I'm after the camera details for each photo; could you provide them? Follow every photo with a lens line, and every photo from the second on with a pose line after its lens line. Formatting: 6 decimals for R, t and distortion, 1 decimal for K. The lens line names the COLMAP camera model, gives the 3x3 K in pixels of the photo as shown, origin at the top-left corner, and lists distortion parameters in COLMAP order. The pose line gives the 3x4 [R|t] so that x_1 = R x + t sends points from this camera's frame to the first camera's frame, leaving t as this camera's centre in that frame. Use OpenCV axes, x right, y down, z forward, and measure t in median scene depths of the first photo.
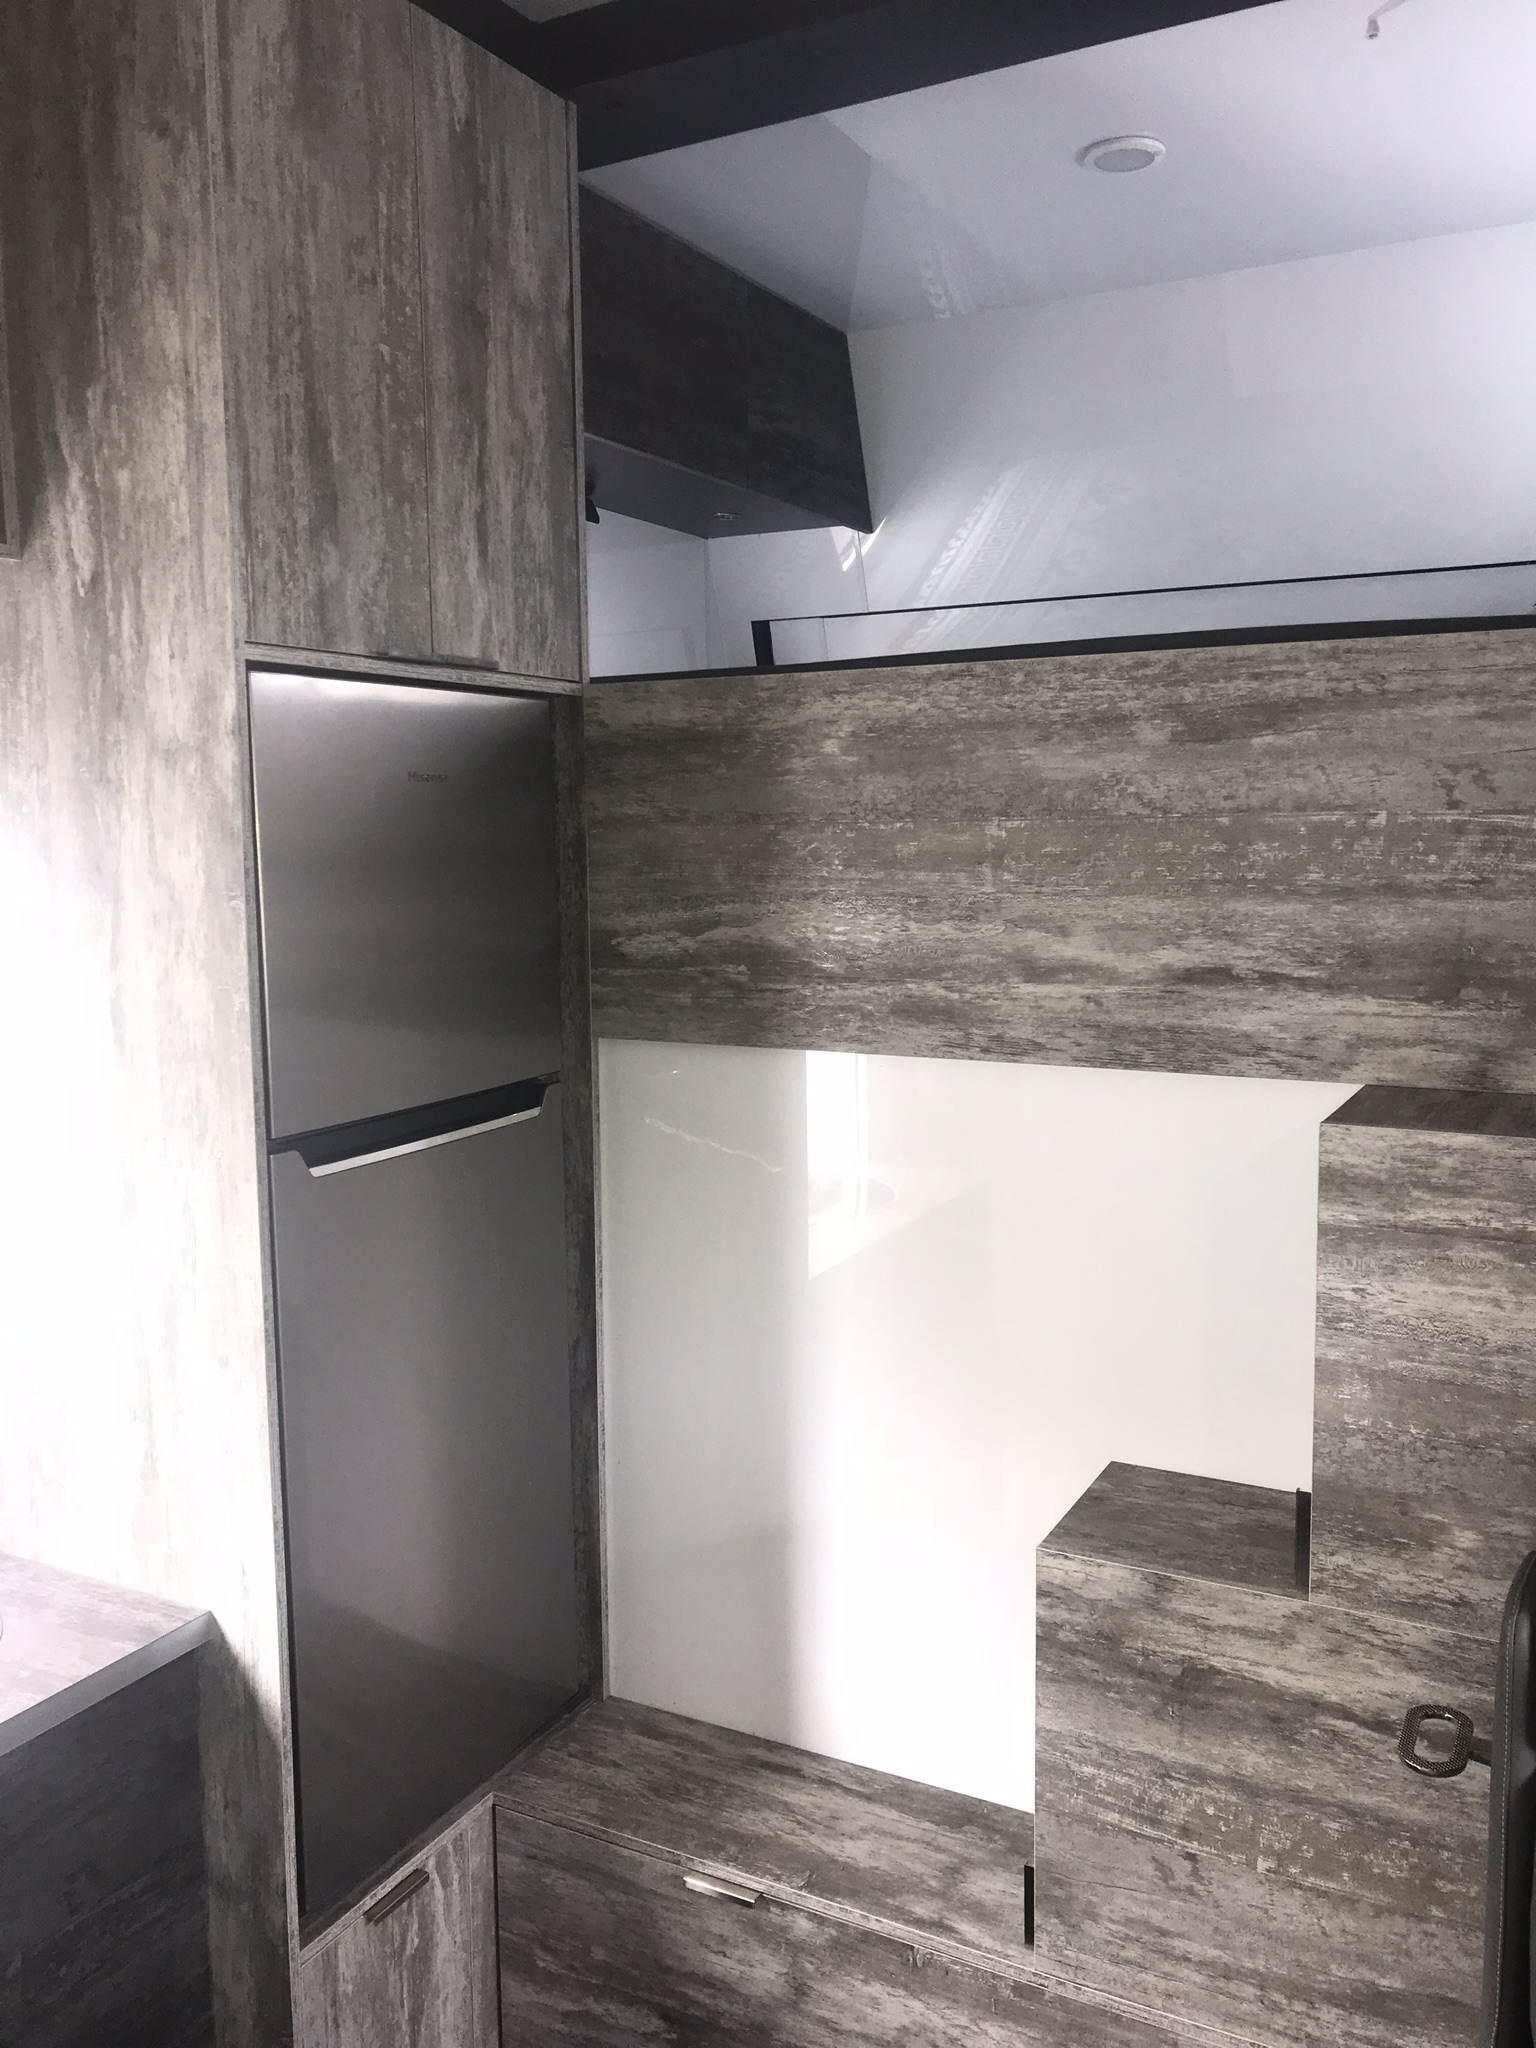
lens RADIAL K [[1673.6, 0, 782.7], [0, 1673.6, 1000.8], [0, 0, 1]] dist [0.041210, -0.058637]
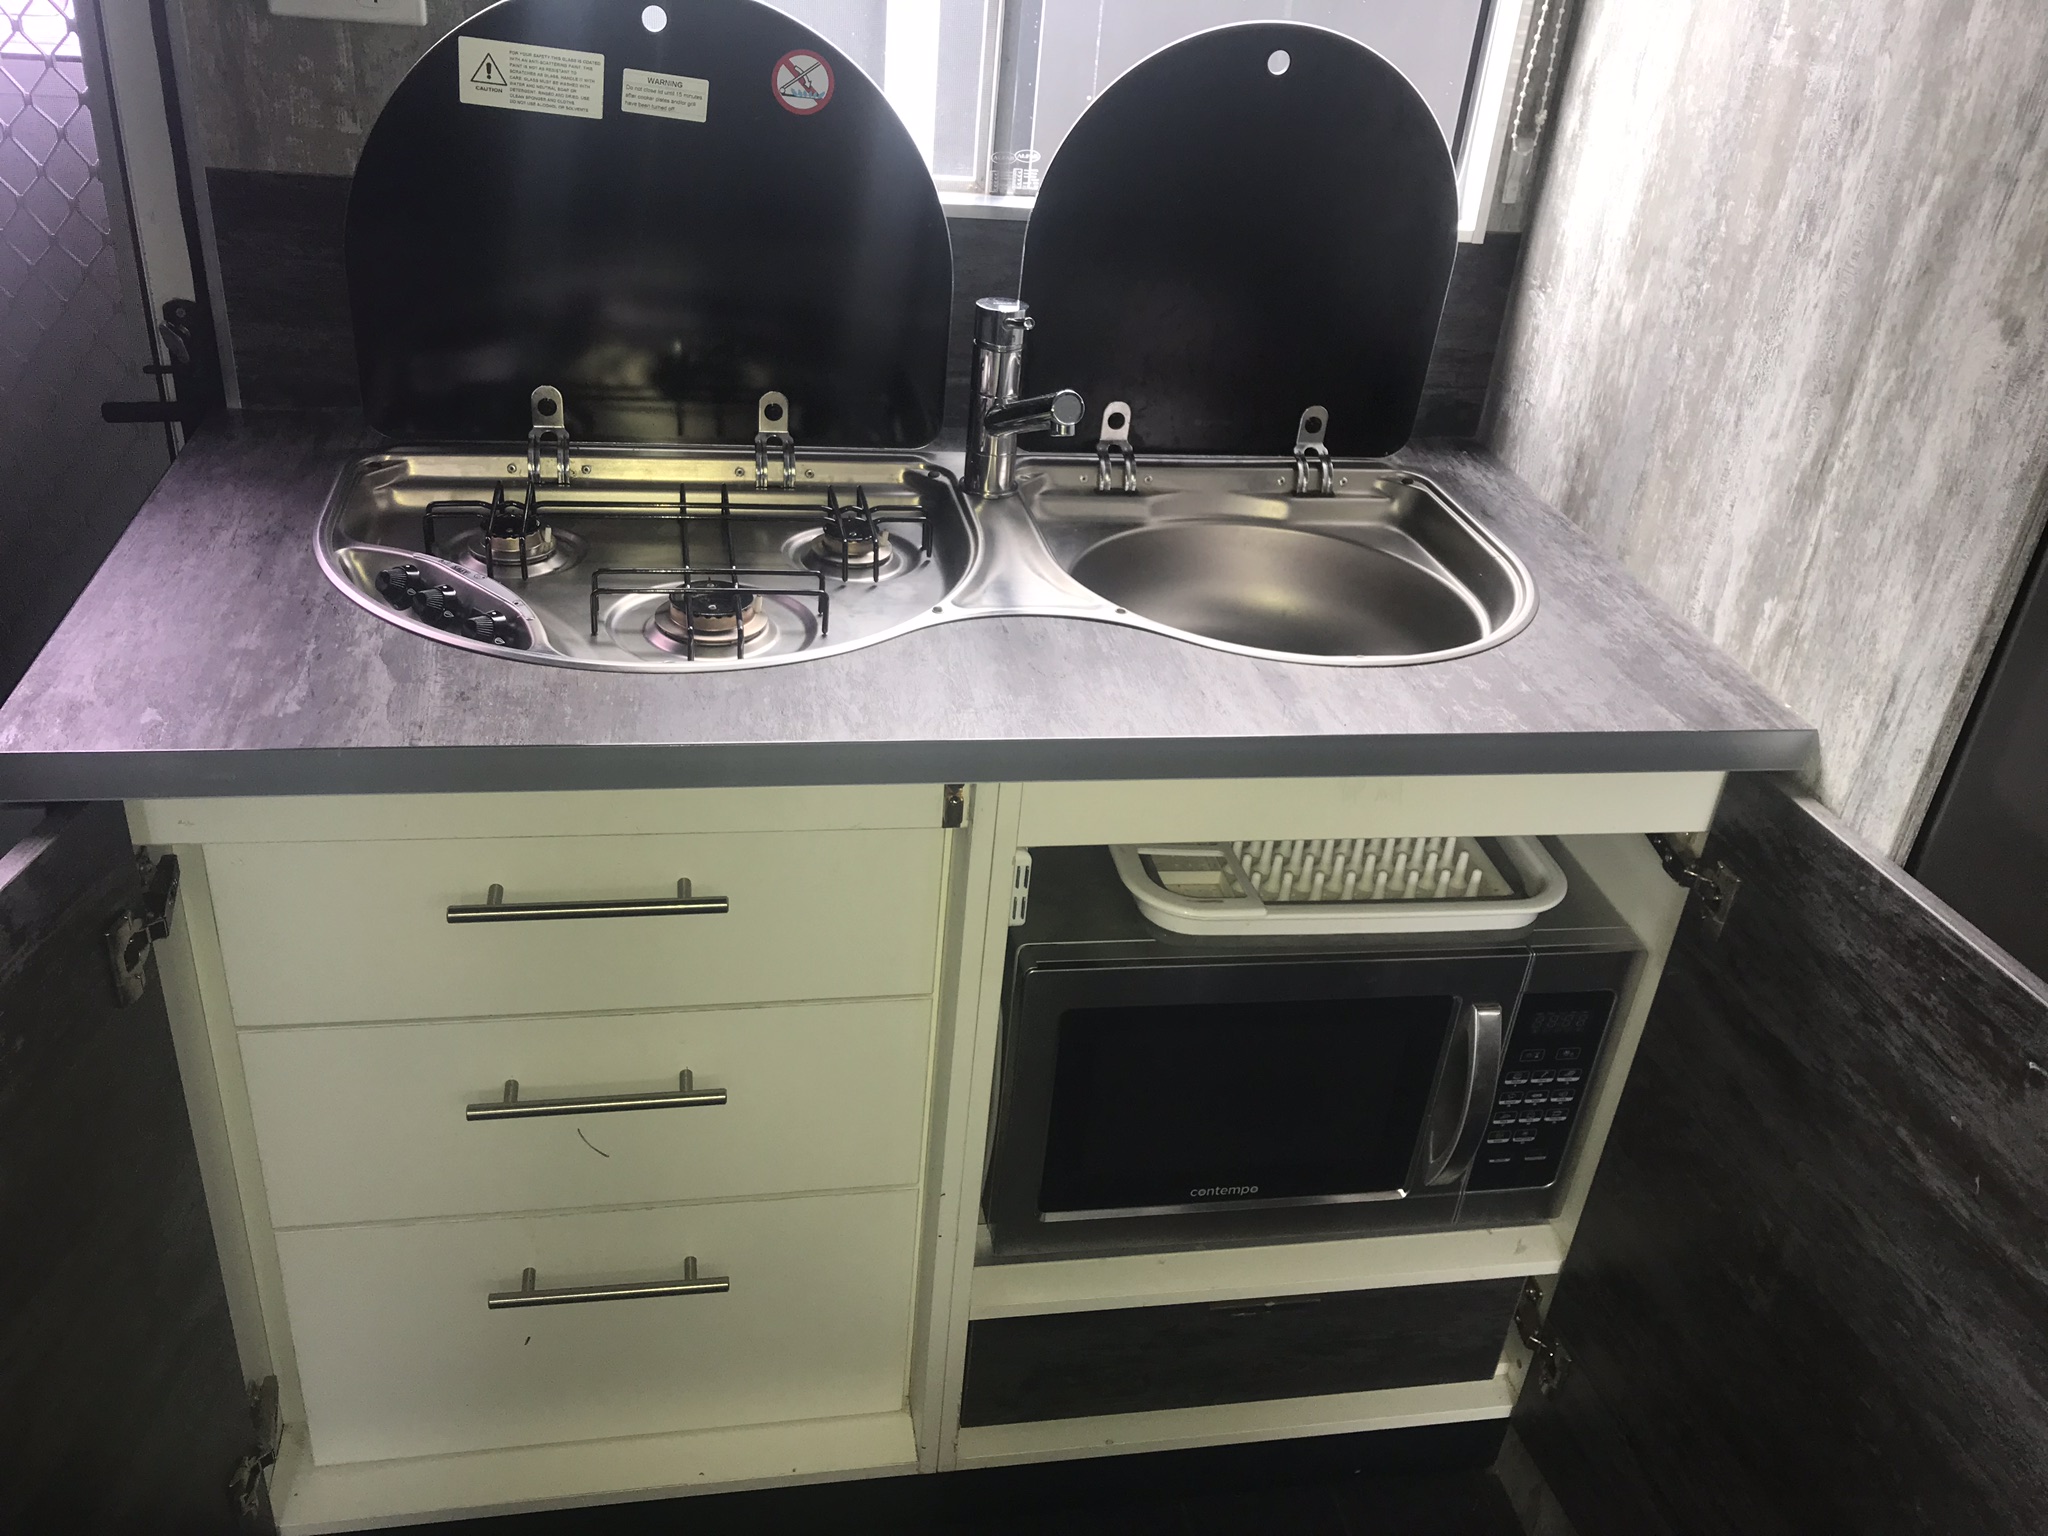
lens RADIAL K [[1673.6, 0, 1033.8], [0, 1673.6, 756.2], [0, 0, 1]] dist [0.041210, -0.058637]
pose [[0.620512, 0.445040, -0.645681, -0.115299], [-0.172851, 0.880736, 0.440939, 0.148314], [0.764910, -0.162001, 0.623433, 0.394520]]
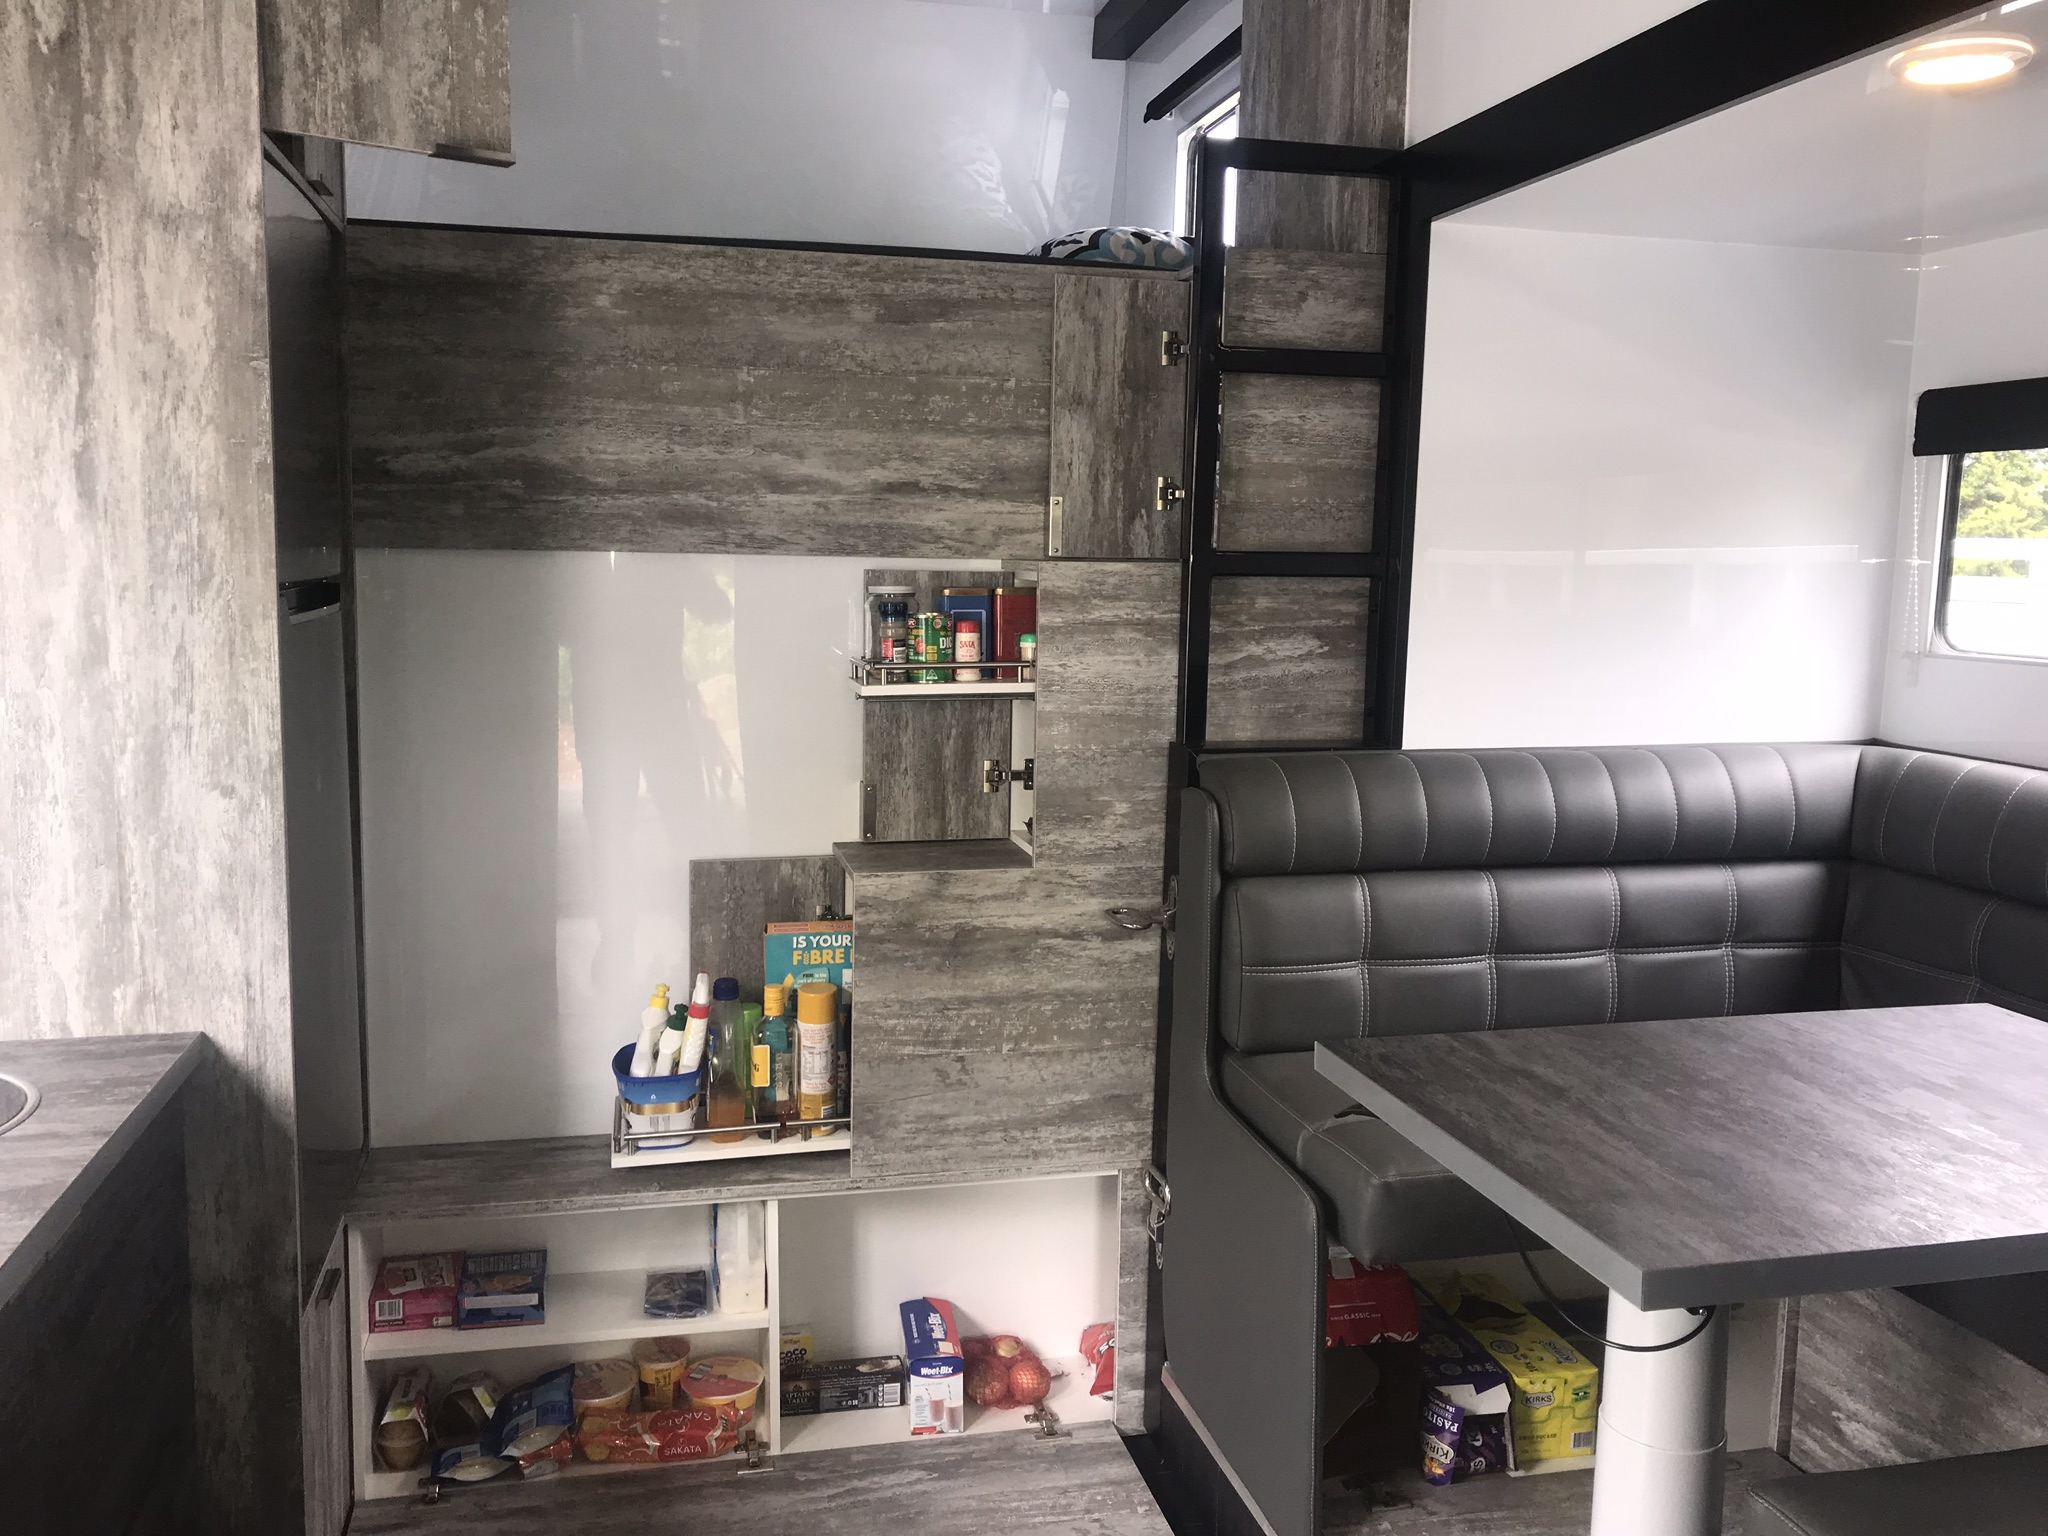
lens RADIAL K [[1673.6, 0, 1006.4], [0, 1673.6, 751.2], [0, 0, 1]] dist [0.041210, -0.058637]
pose [[0.752275, -0.056097, 0.656457, -0.652175], [0.043656, 0.998423, 0.035292, 0.168371], [-0.657402, 0.002109, 0.753537, -0.151266]]
